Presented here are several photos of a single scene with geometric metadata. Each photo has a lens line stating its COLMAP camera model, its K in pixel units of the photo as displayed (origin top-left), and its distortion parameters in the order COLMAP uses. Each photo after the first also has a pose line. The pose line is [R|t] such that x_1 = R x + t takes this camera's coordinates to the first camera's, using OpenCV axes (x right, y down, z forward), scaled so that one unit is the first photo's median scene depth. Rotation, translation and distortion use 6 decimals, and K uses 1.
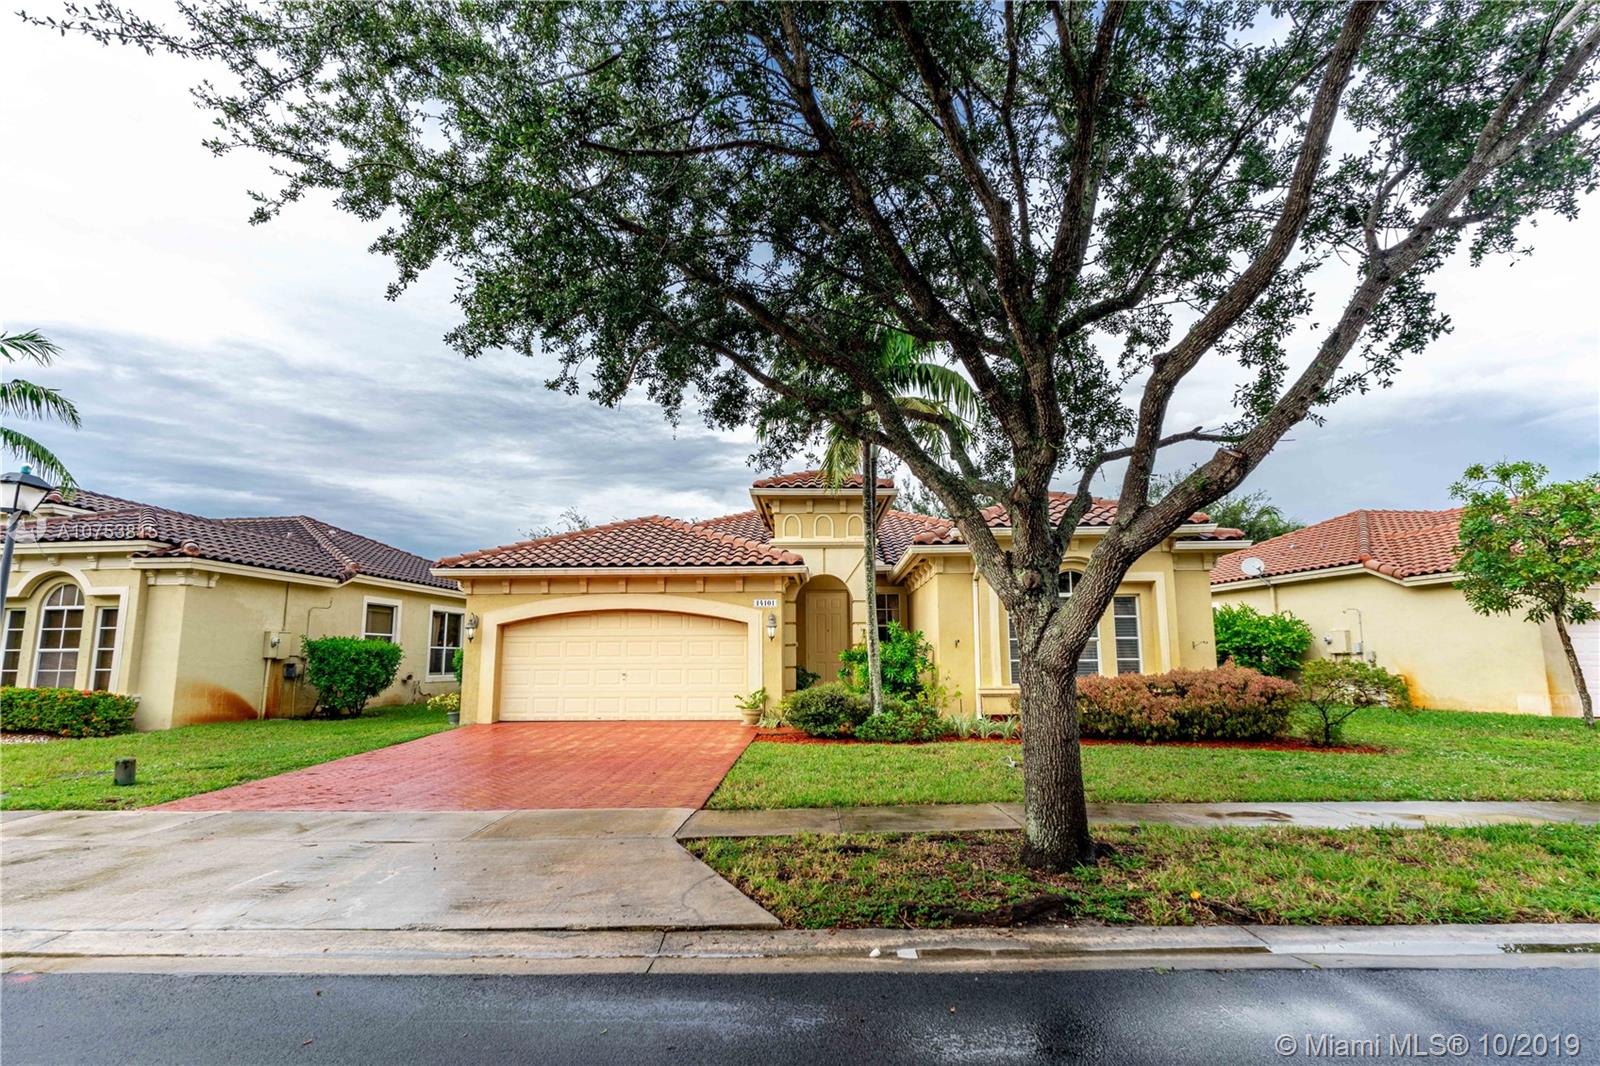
lens RADIAL K [[810.5, 0, 801.4], [0, 810.5, 545.5], [0, 0, 1]] dist [-0.012725, 0.002907]
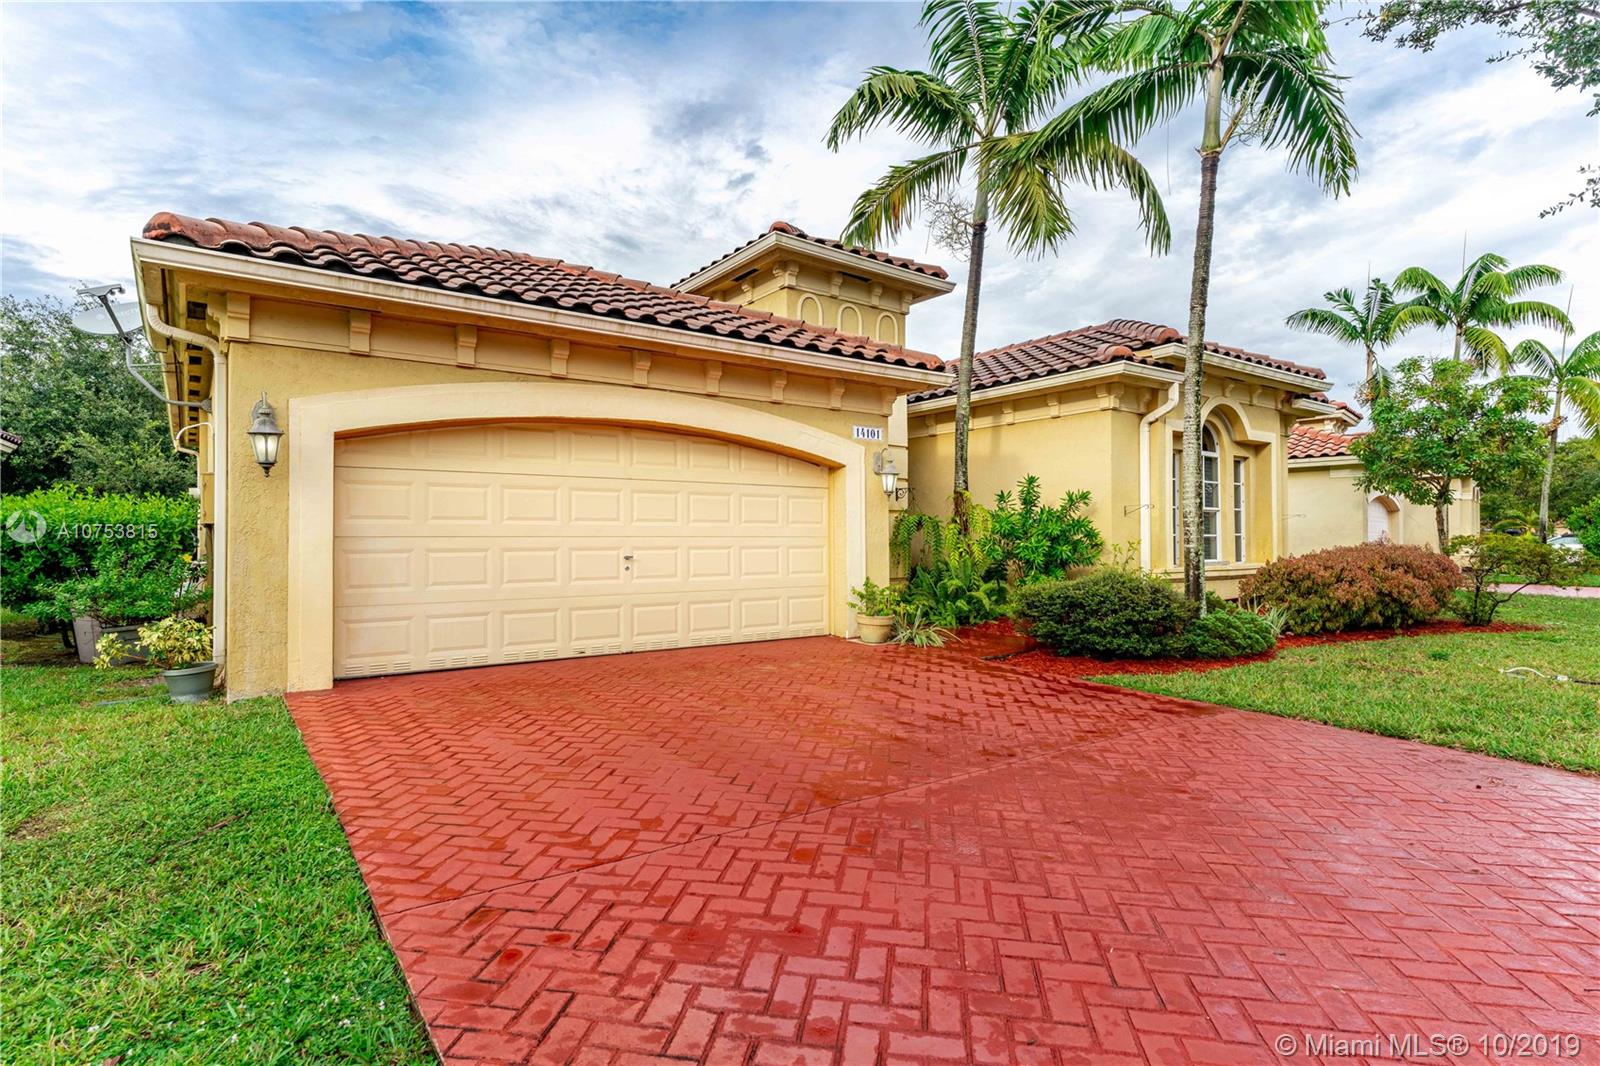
lens RADIAL K [[810.5, 0, 788.7], [0, 810.5, 541.3], [0, 0, 1]] dist [-0.012725, 0.002907]
pose [[0.794216, 0.002808, 0.607629, -0.439975], [-0.085563, 0.990542, 0.107260, 0.090528], [-0.601581, -0.137178, 0.786945, 0.573380]]
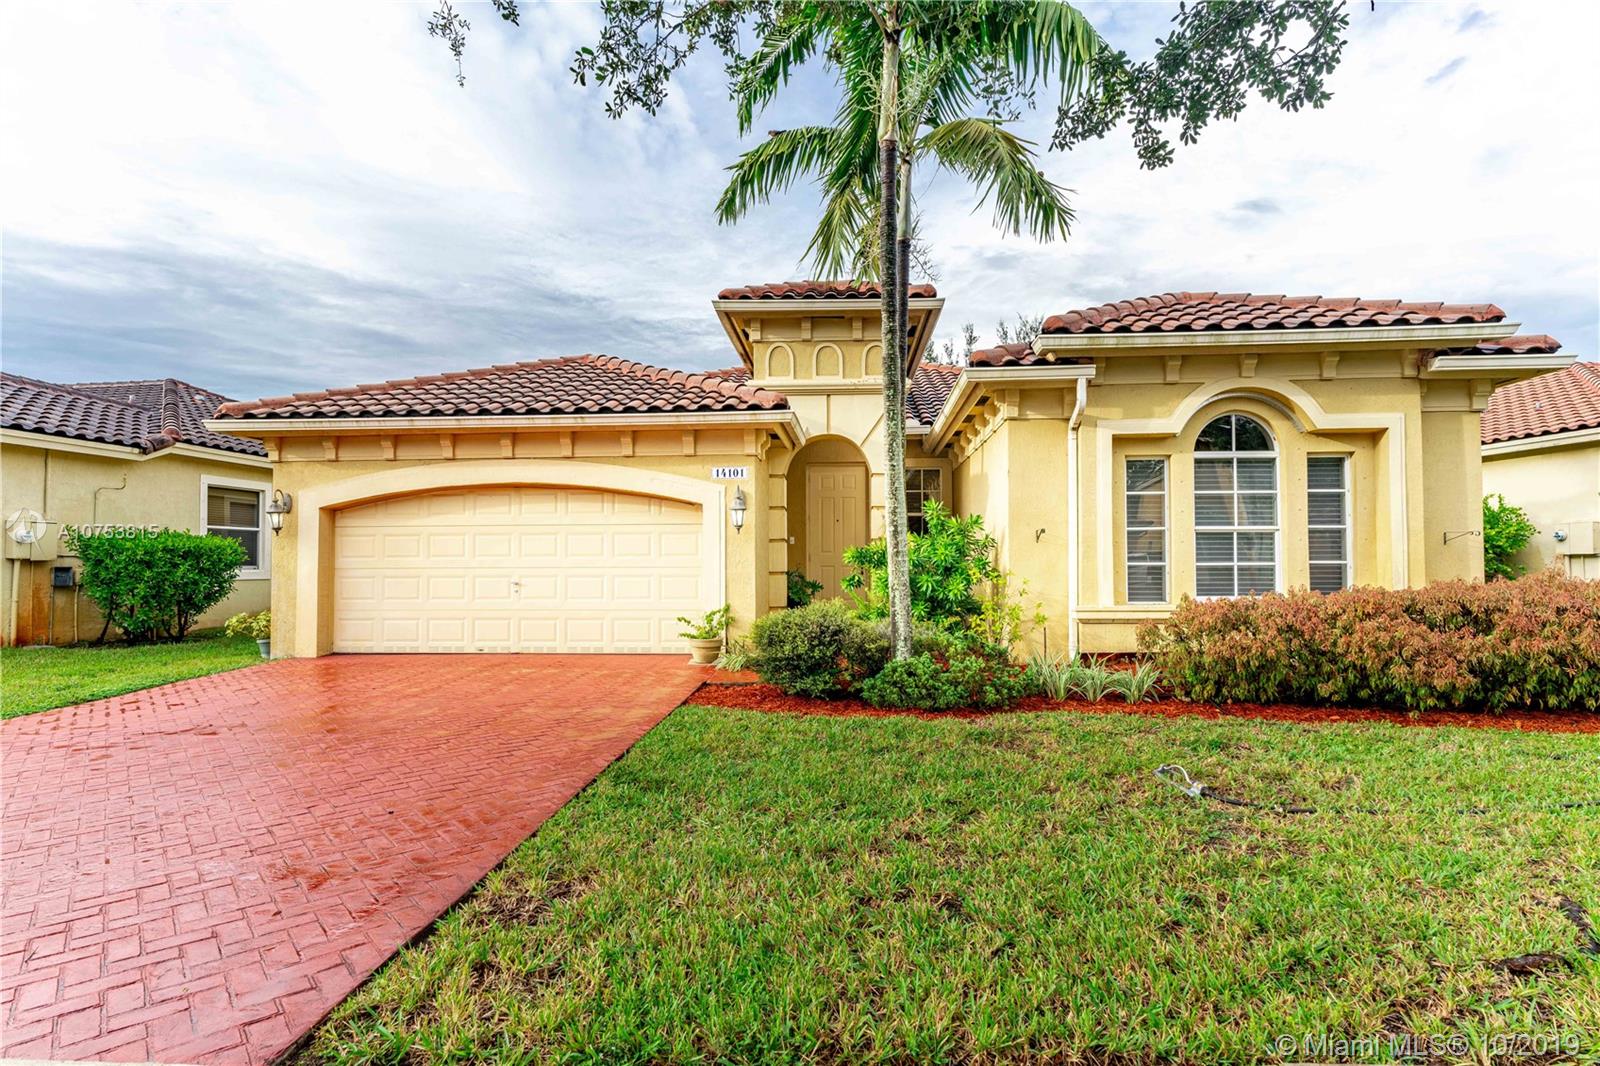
lens RADIAL K [[810.5, 0, 811.0], [0, 810.5, 544.5], [0, 0, 1]] dist [-0.012725, 0.002907]
pose [[0.999468, 0.000835, -0.032611, 0.039953], [0.002974, 0.993178, 0.116574, 0.053132], [0.032486, -0.116609, 0.992647, 0.369571]]
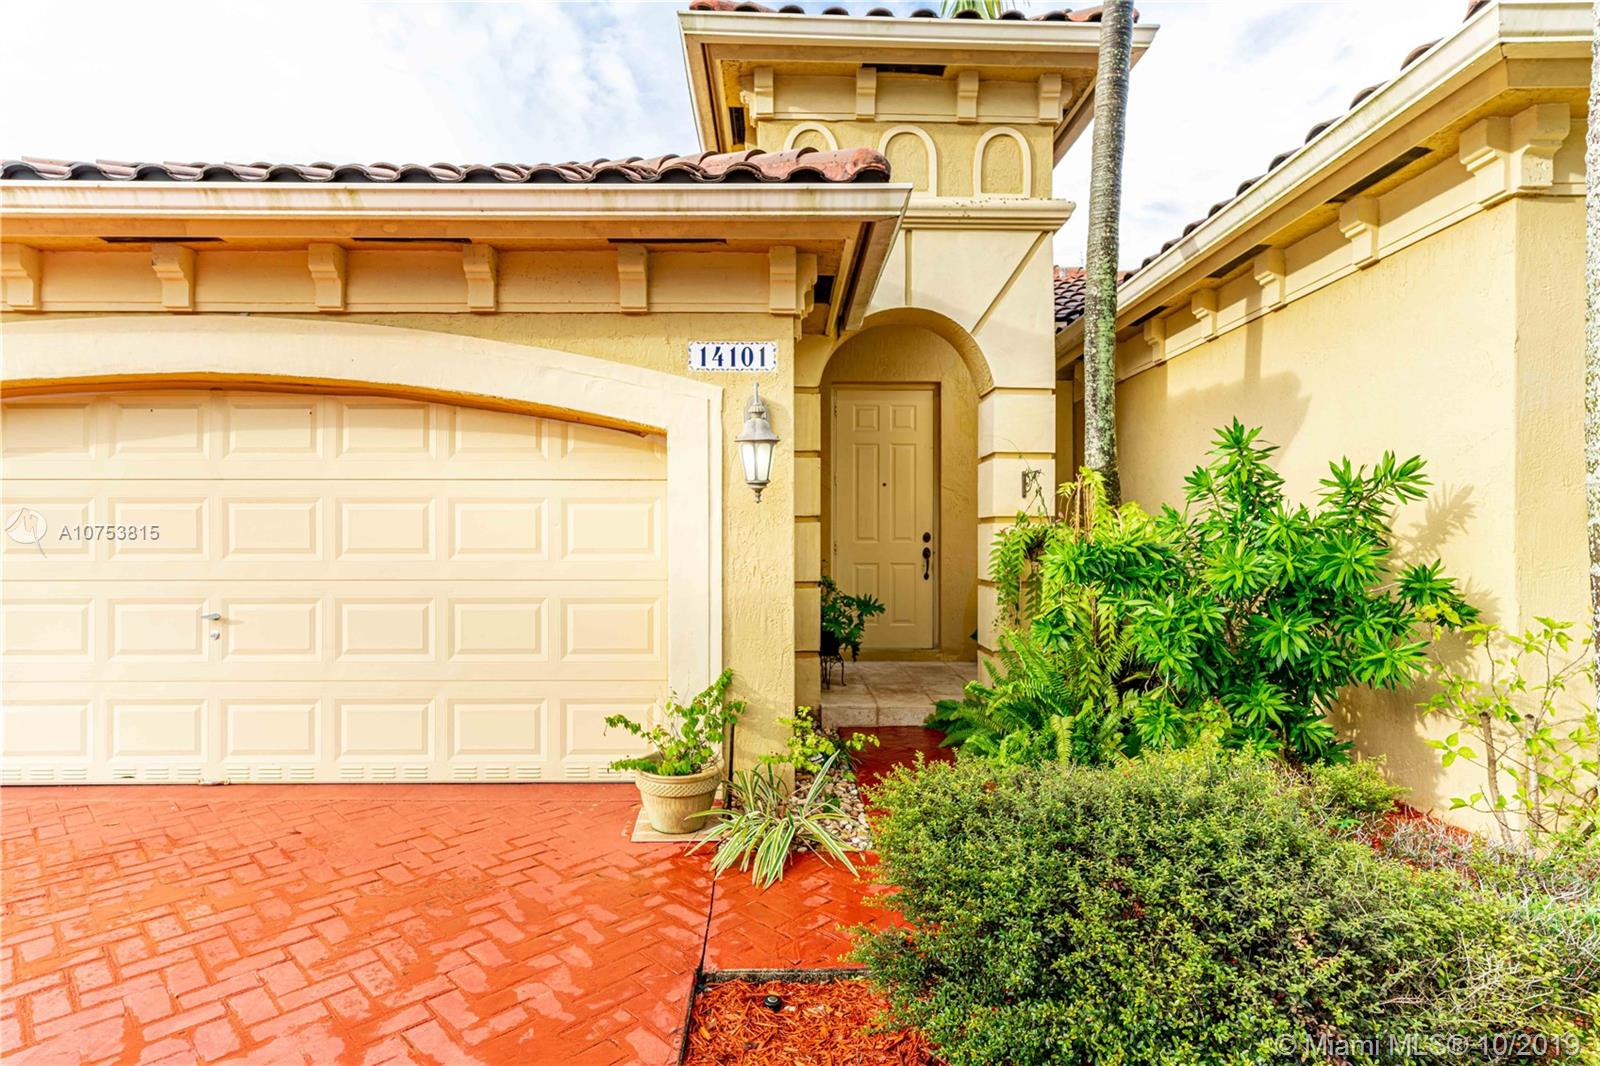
lens RADIAL K [[810.5, 0, 796.5], [0, 810.5, 538.0], [0, 0, 1]] dist [-0.012725, 0.002907]
pose [[0.998904, 0.005408, 0.046482, -0.035815], [-0.011821, 0.990247, 0.138824, 0.093132], [-0.045278, -0.139221, 0.989226, 0.734820]]
